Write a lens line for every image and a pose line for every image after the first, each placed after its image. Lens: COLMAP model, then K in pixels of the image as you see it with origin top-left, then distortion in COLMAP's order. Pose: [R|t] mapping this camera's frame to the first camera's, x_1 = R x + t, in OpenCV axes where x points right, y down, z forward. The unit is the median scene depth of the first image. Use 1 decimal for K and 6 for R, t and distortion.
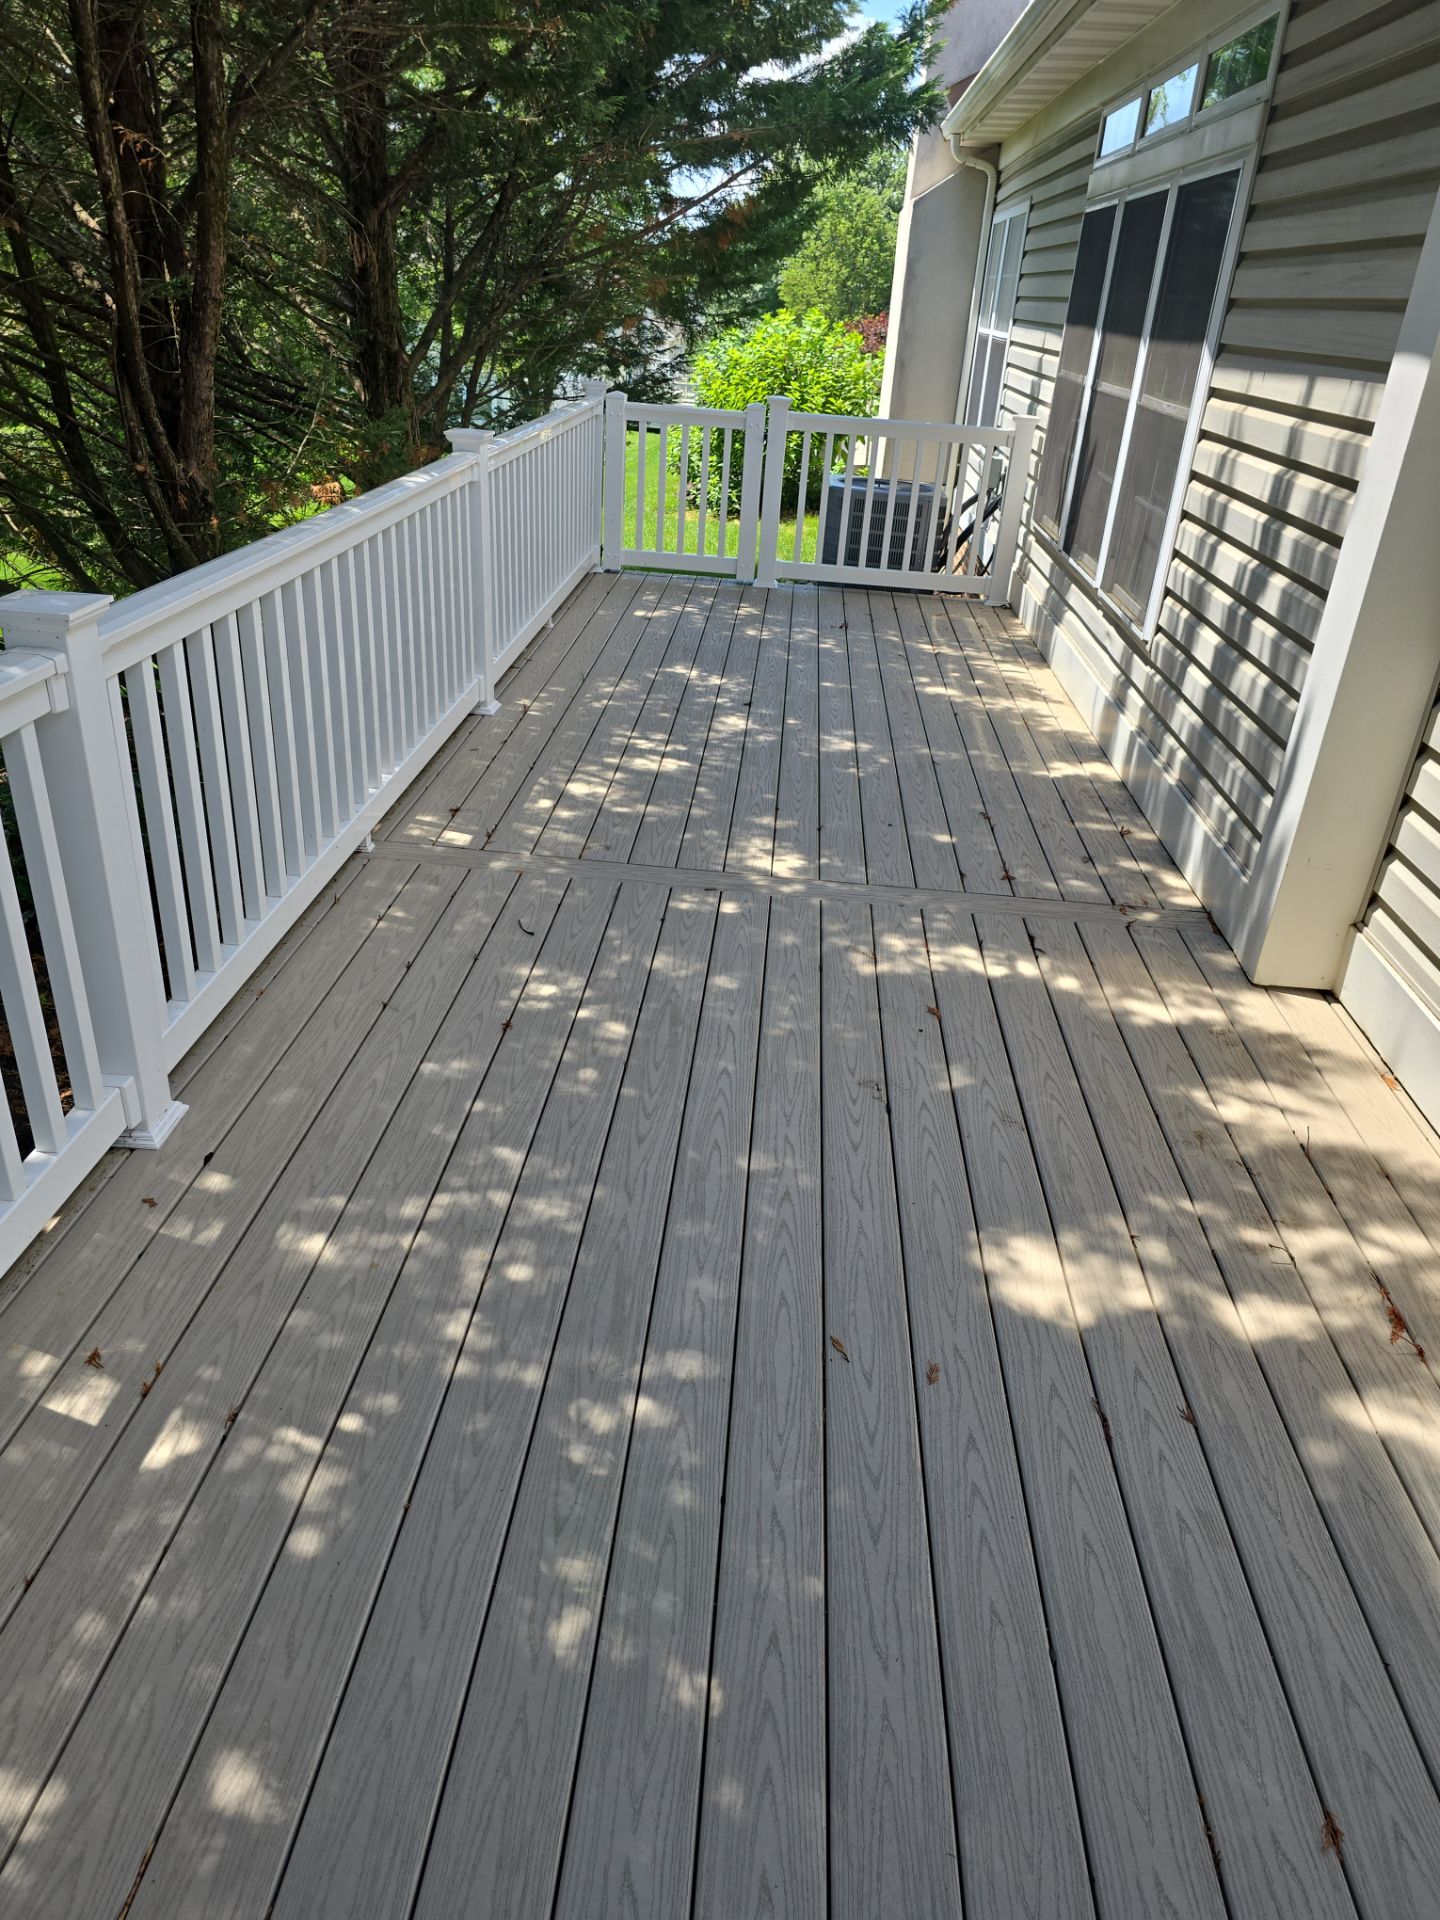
lens RADIAL K [[1306.0, 0, 720.0], [0, 1306.0, 960.0], [0, 0, 1]] dist [0.065785, -0.000363]
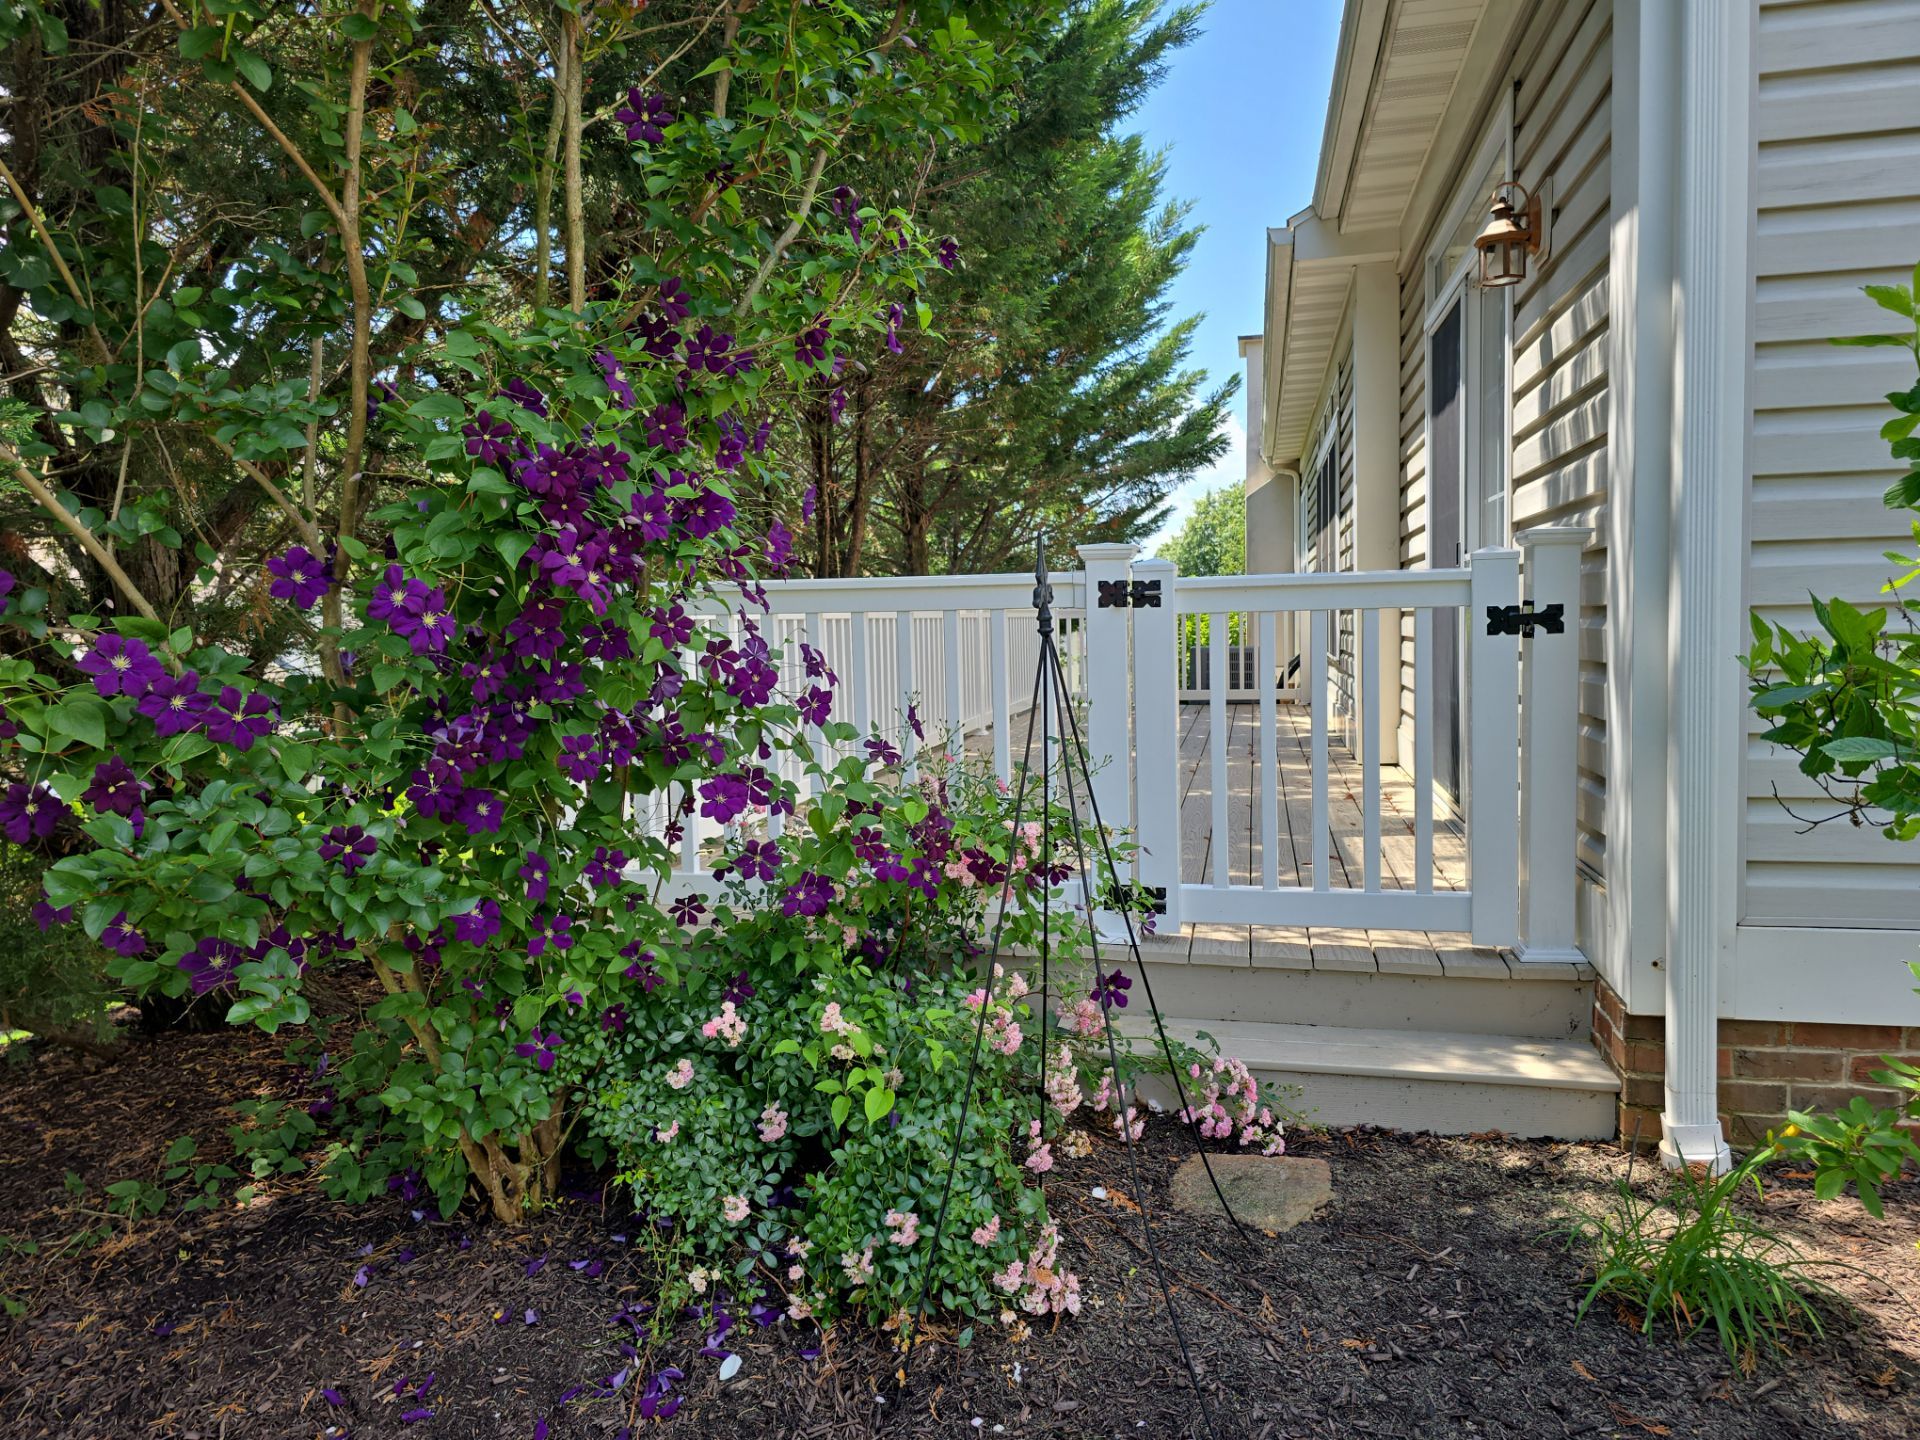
lens RADIAL K [[1306.0, 0, 960.0], [0, 1306.0, 720.0], [0, 0, 1]] dist [0.065785, -0.000363]
pose [[0.983168, -0.087878, -0.160180, 0.110413], [0.019446, 0.922079, -0.386513, 0.619509], [0.181665, 0.376893, 0.908267, -0.835088]]
